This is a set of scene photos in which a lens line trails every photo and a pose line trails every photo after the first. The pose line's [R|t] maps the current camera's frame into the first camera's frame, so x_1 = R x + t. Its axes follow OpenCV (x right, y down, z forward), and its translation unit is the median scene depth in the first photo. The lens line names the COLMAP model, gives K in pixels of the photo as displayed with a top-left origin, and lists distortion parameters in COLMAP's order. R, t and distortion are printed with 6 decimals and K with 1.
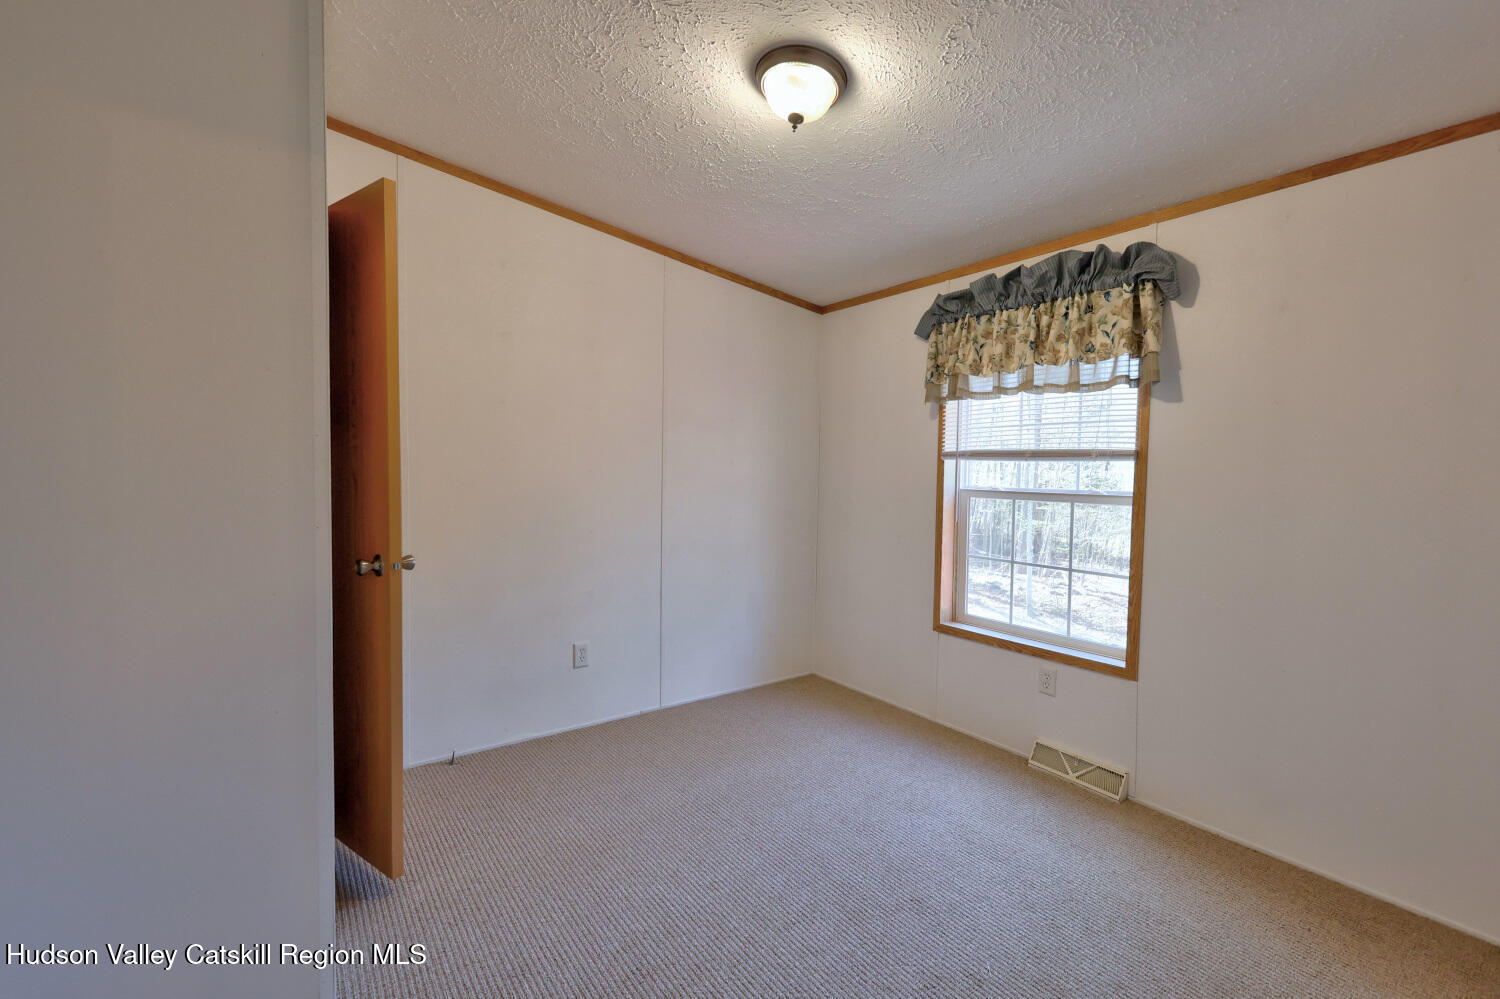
lens RADIAL K [[650.4, 0, 748.7], [0, 650.4, 489.9], [0, 0, 1]] dist [0.003366, 0.000029]
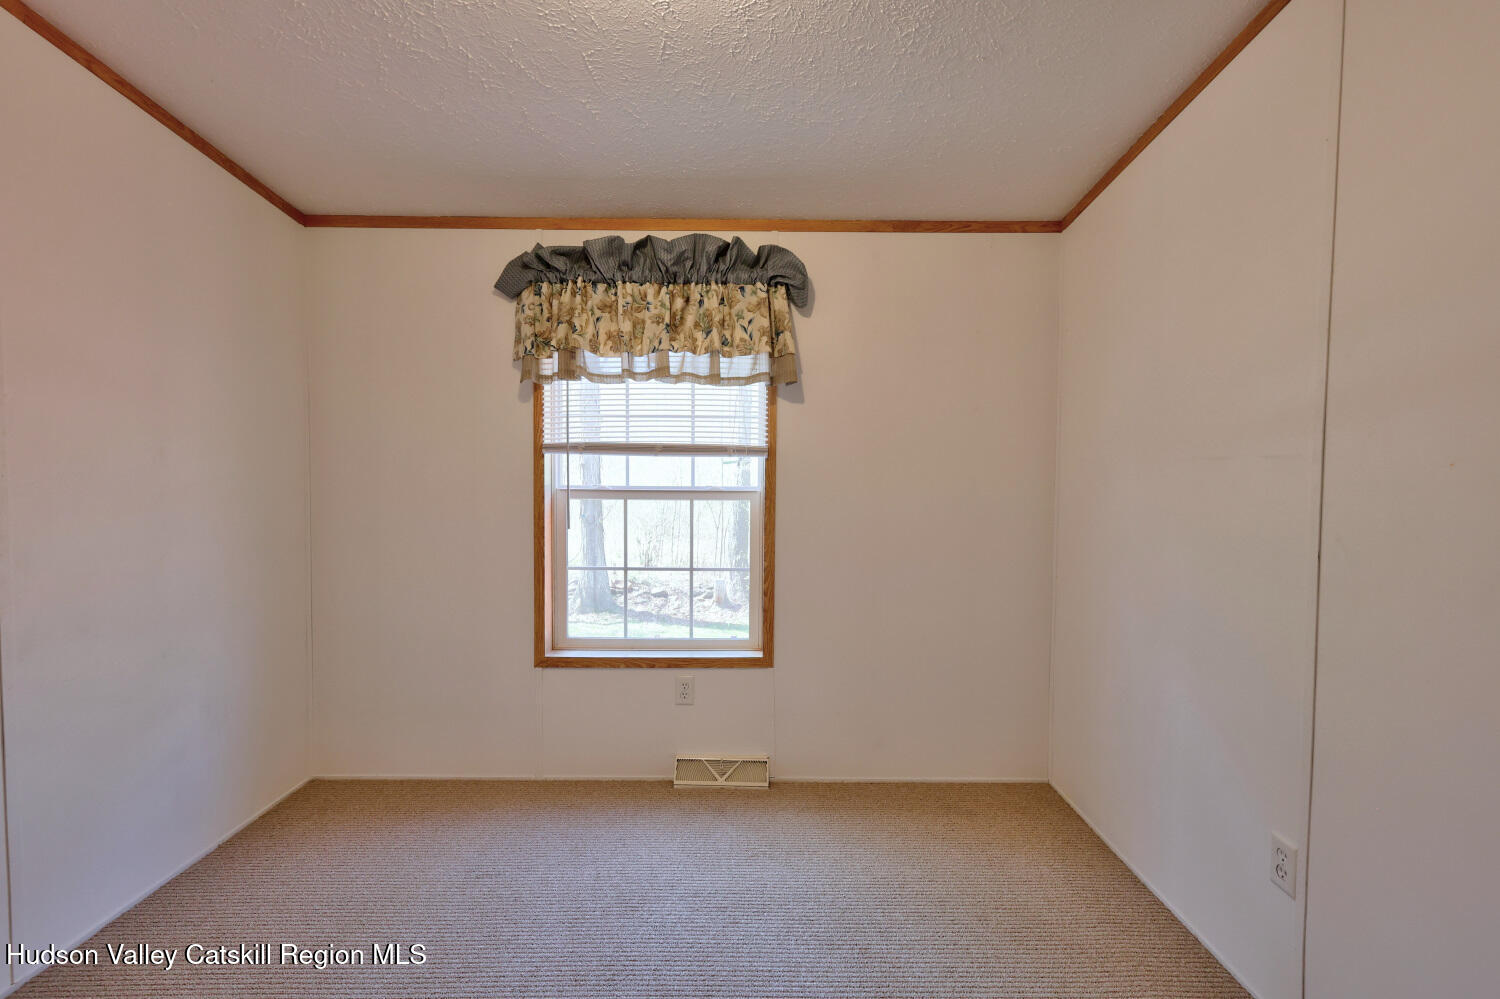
lens RADIAL K [[650.4, 0, 751.3], [0, 650.4, 492.2], [0, 0, 1]] dist [0.003366, 0.000029]
pose [[0.581812, -0.039346, 0.812371, -0.240856], [0.026819, 0.999214, 0.029188, -0.017746], [-0.812881, 0.004805, 0.582410, 0.379407]]
